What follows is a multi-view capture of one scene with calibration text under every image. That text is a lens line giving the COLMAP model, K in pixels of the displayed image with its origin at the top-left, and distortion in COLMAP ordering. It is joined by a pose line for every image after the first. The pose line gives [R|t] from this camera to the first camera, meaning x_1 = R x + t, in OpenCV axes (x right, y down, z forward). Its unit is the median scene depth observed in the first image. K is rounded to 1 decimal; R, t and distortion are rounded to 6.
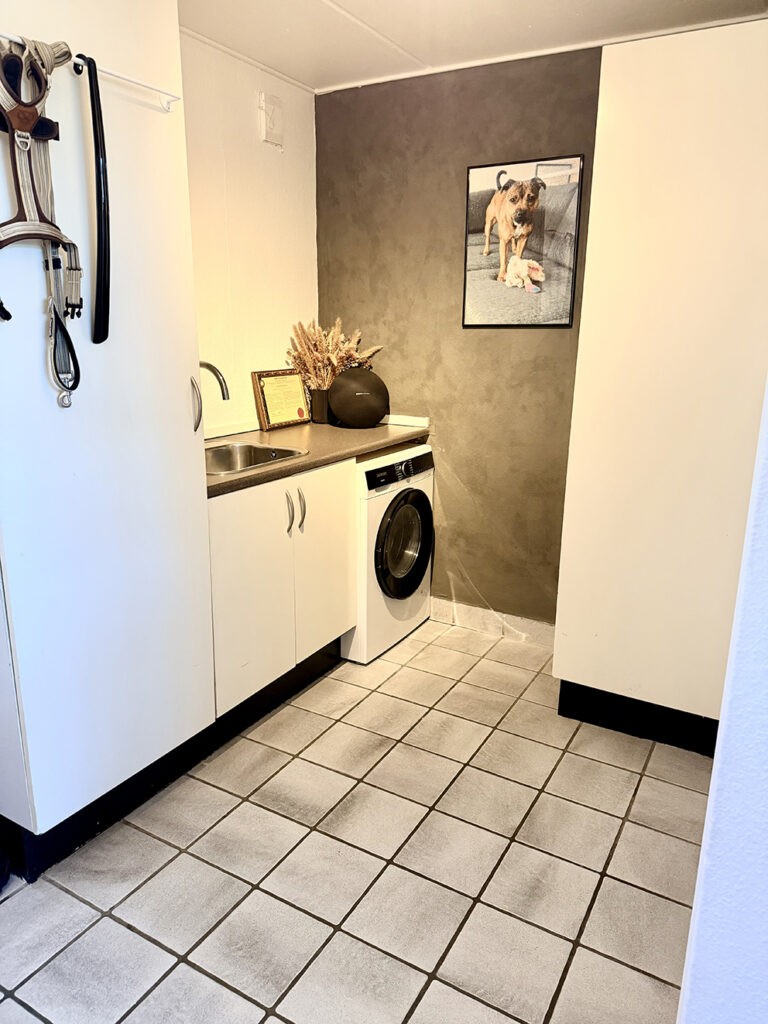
lens RADIAL K [[731.2, 0, 382.8], [0, 731.2, 504.2], [0, 0, 1]] dist [0.024784, -0.021215]
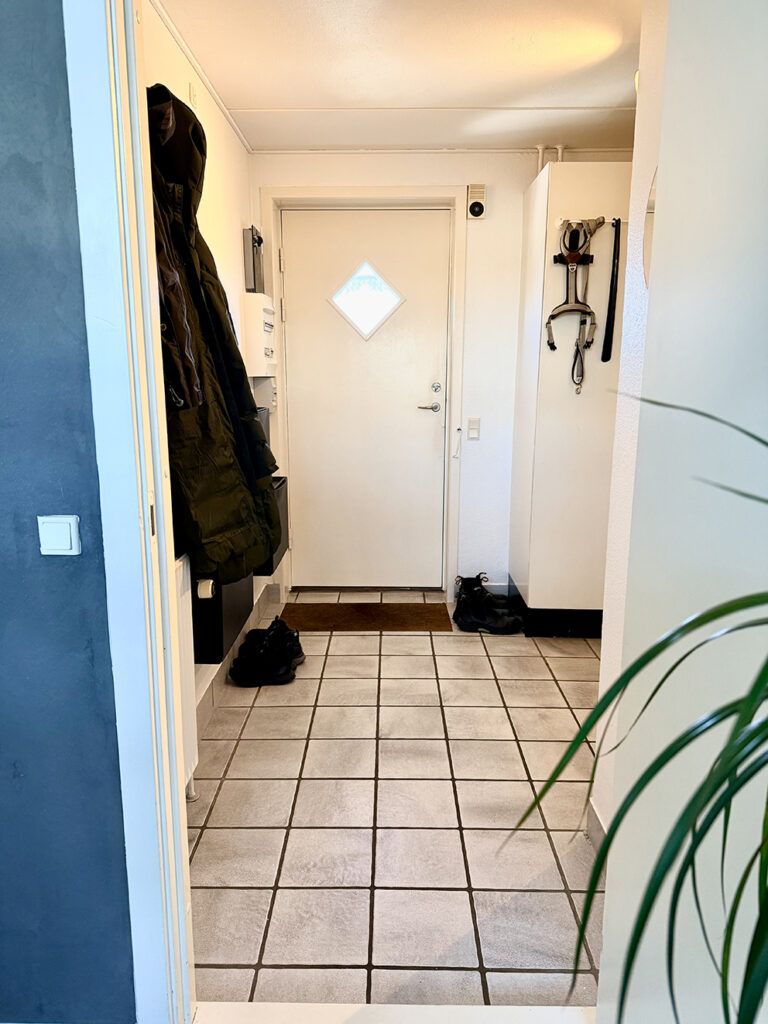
lens RADIAL K [[731.2, 0, 385.5], [0, 731.2, 514.1], [0, 0, 1]] dist [0.024784, -0.021215]
pose [[0.498550, 0.162084, -0.851573, 1.098318], [-0.216475, 0.974519, 0.058751, 0.190936], [0.839397, 0.155054, 0.520933, -0.440150]]
